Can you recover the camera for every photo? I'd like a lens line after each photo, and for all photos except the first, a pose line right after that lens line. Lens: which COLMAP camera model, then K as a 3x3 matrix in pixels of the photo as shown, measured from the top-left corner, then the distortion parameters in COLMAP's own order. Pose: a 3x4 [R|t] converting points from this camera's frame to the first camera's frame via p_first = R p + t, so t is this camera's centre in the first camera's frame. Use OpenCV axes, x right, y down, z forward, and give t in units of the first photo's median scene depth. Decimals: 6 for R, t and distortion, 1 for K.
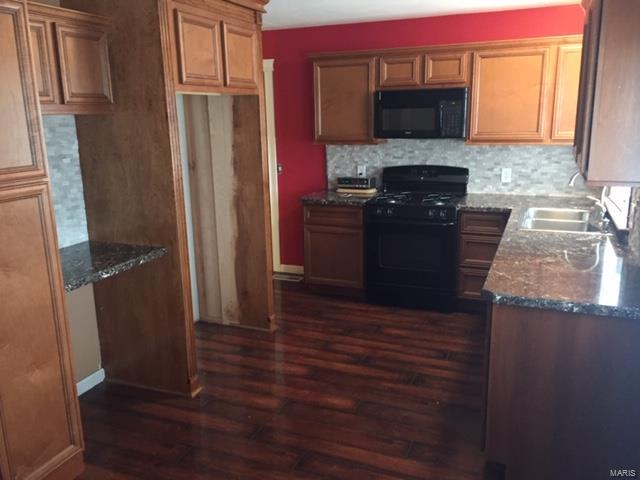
lens RADIAL K [[546.5, 0, 320.0], [0, 546.5, 240.0], [0, 0, 1]] dist [0.082764, -0.110361]
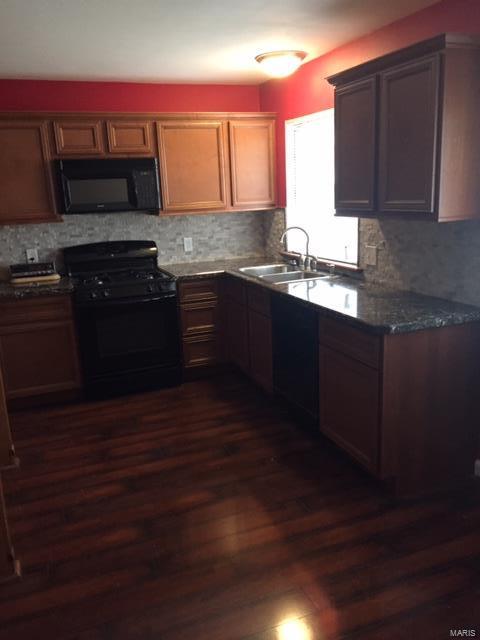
lens RADIAL K [[546.5, 0, 240.0], [0, 546.5, 320.0], [0, 0, 1]] dist [0.082764, -0.110361]
pose [[0.720709, -0.177502, 0.670128, -0.315219], [0.189632, 0.980274, 0.055707, -0.016501], [-0.666797, 0.086930, 0.740152, 0.181961]]
